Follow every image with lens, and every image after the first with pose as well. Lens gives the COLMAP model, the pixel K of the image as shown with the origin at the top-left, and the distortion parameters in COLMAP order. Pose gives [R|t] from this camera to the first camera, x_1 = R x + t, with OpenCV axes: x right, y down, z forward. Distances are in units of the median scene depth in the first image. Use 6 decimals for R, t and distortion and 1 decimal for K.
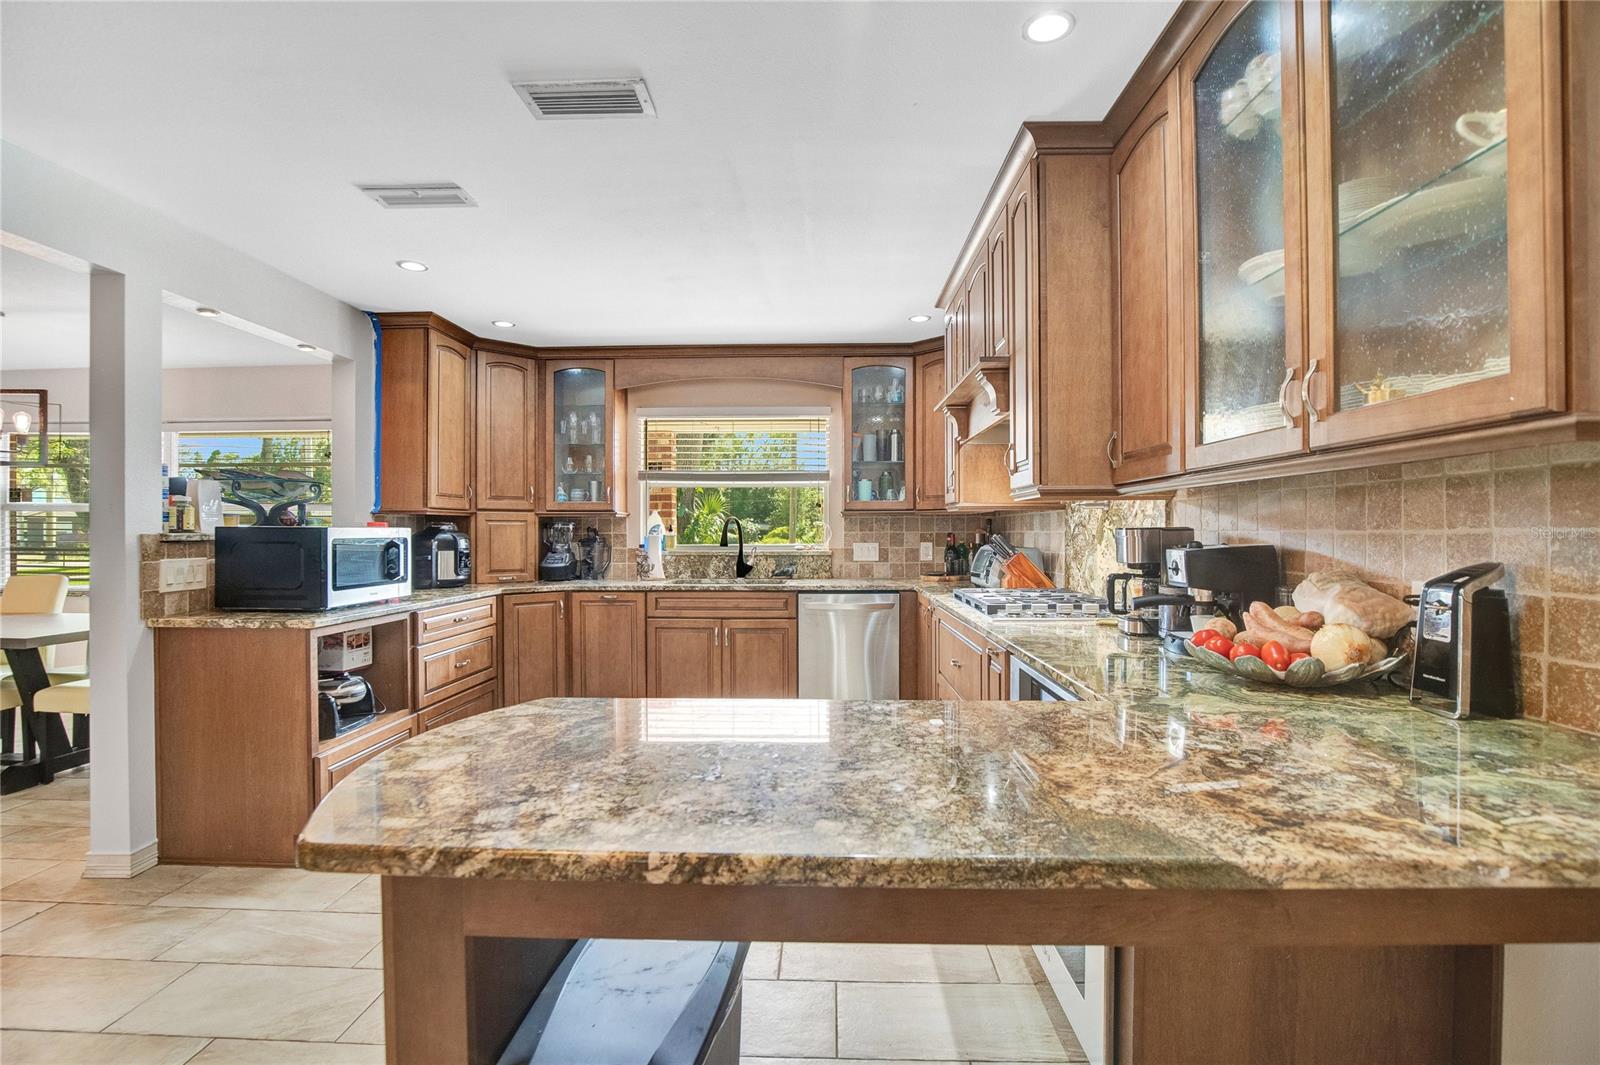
lens RADIAL K [[768.0, 0, 800.0], [0, 768.0, 532.5], [0, 0, 1]] dist [-0.021503, 0.000324]
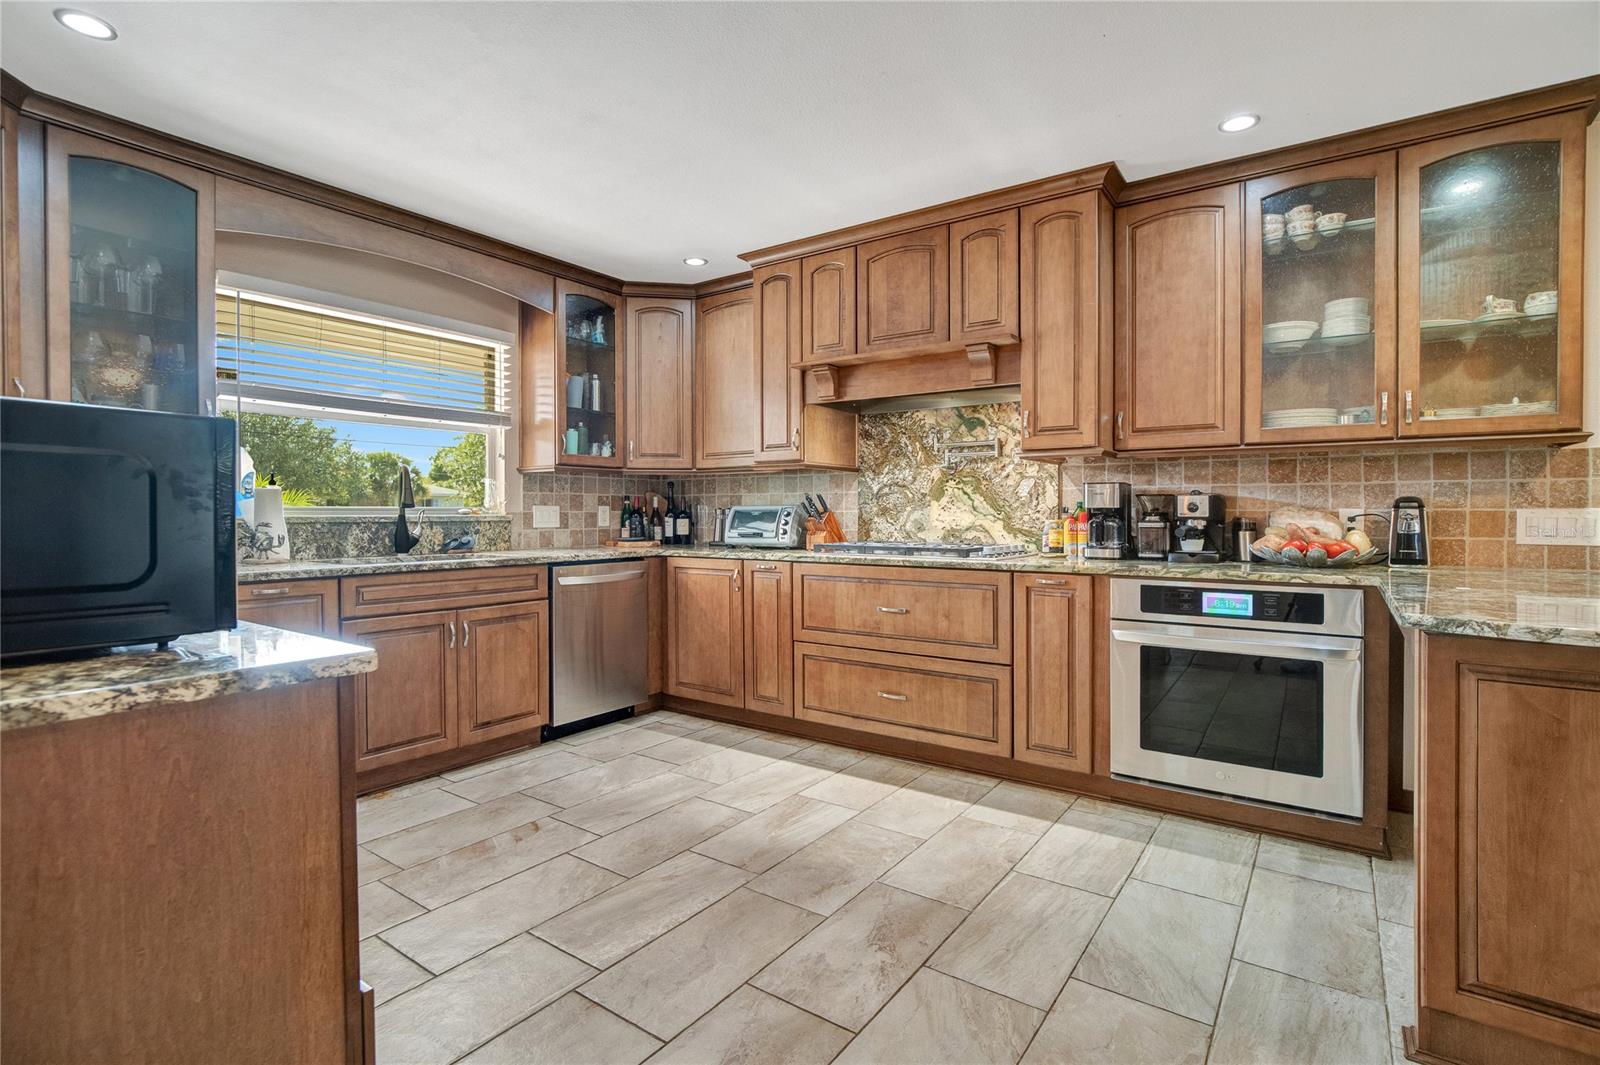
lens RADIAL K [[768.0, 0, 800.0], [0, 768.0, 532.5], [0, 0, 1]] dist [-0.021503, 0.000324]
pose [[0.545830, -0.017878, 0.837705, -0.512716], [-0.000742, 0.999762, 0.021820, 0.026937], [-0.837896, -0.012531, 0.545686, 0.356270]]
